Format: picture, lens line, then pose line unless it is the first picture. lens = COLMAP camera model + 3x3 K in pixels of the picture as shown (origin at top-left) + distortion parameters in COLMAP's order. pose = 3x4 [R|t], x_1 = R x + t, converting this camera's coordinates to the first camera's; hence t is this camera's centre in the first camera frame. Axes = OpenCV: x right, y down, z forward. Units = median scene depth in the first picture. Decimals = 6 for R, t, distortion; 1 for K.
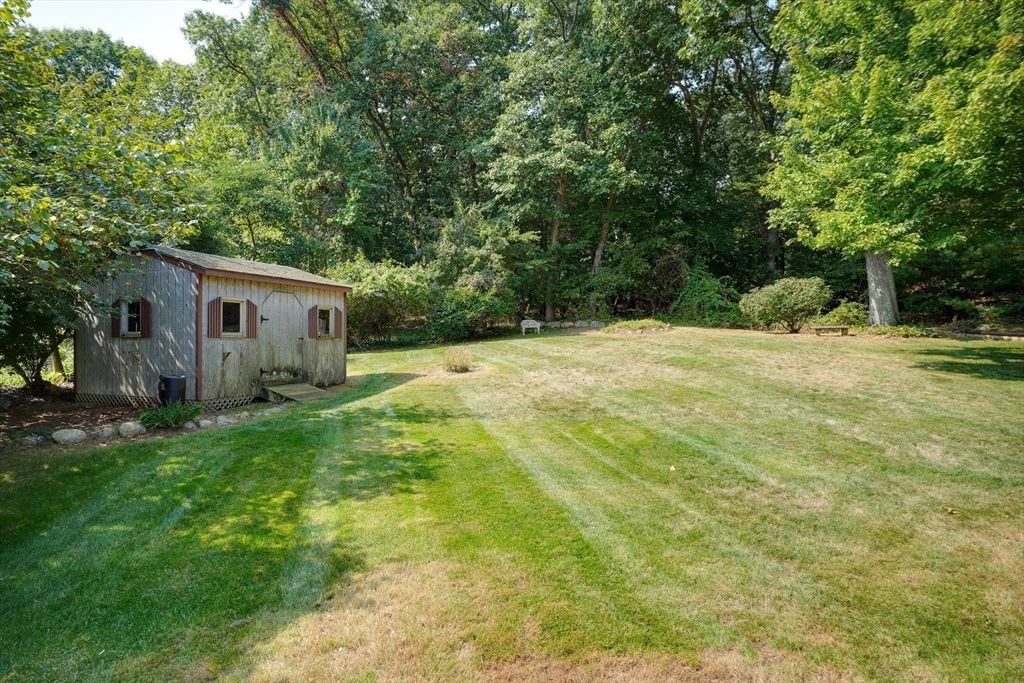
lens RADIAL K [[568.5, 0, 512.0], [0, 568.5, 341.5], [0, 0, 1]] dist [-0.022550, 0.001260]
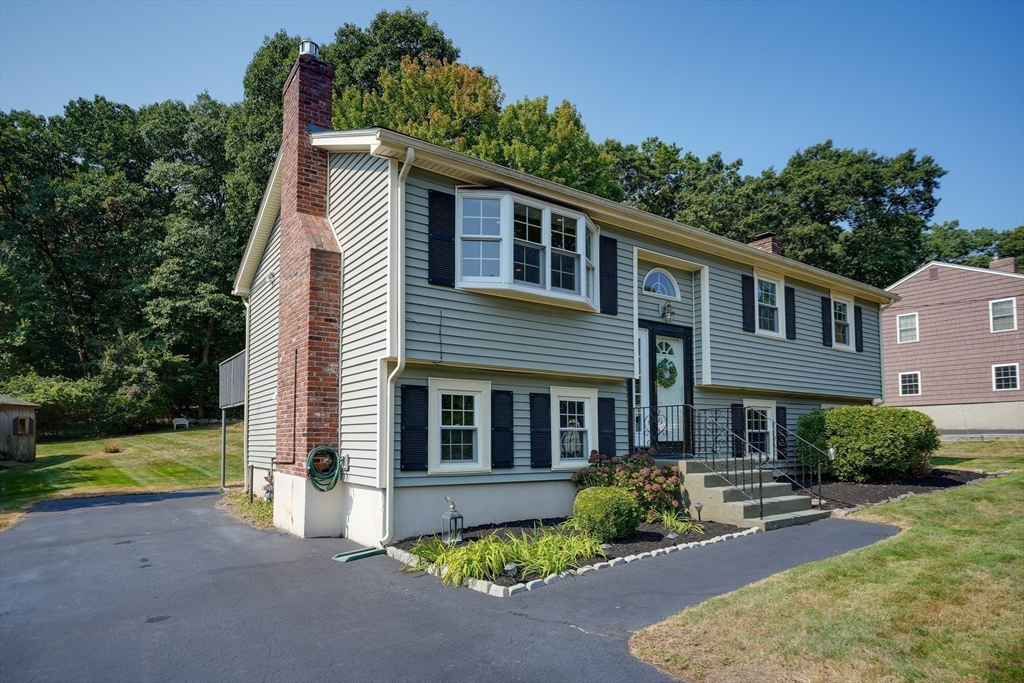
lens RADIAL K [[596.0, 0, 514.1], [0, 596.0, 411.1], [0, 0, 1]] dist [-0.019546, 0.000136]
pose [[0.889087, 0.000427, 0.457739, 0.098883], [0.013901, 0.999513, -0.027933, -0.004393], [-0.457528, 0.031198, 0.888648, -0.685117]]
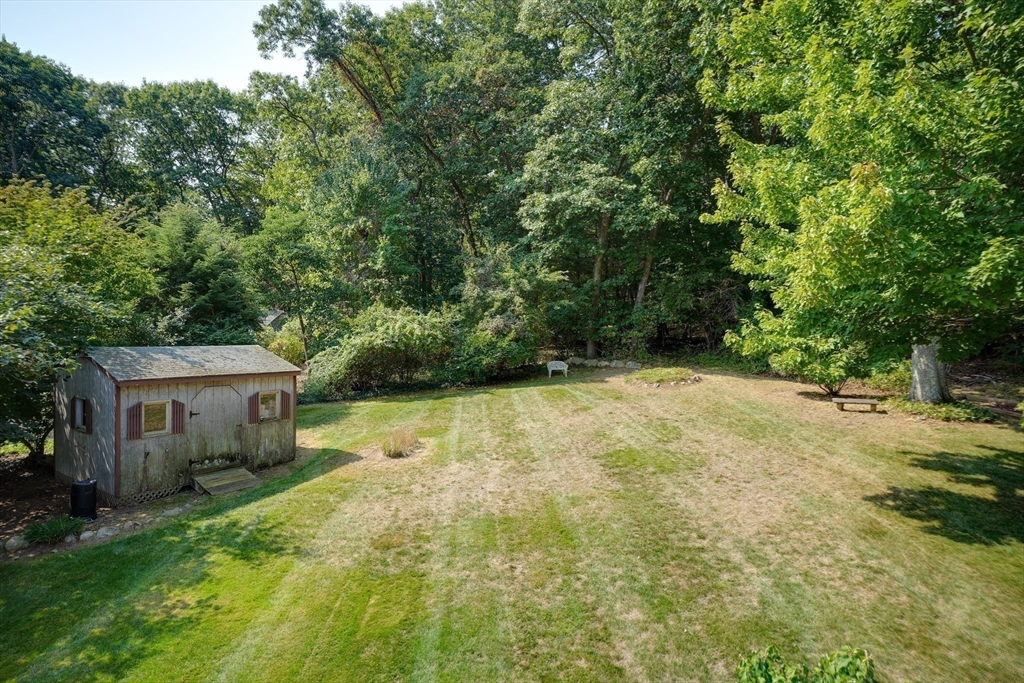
lens RADIAL K [[568.5, 0, 512.0], [0, 568.5, 341.5], [0, 0, 1]] dist [-0.022550, 0.001260]
pose [[0.975449, 0.016391, -0.219616, 0.178631], [-0.013014, 0.999774, 0.016814, -0.092644], [0.219842, -0.013543, 0.975441, 0.034317]]
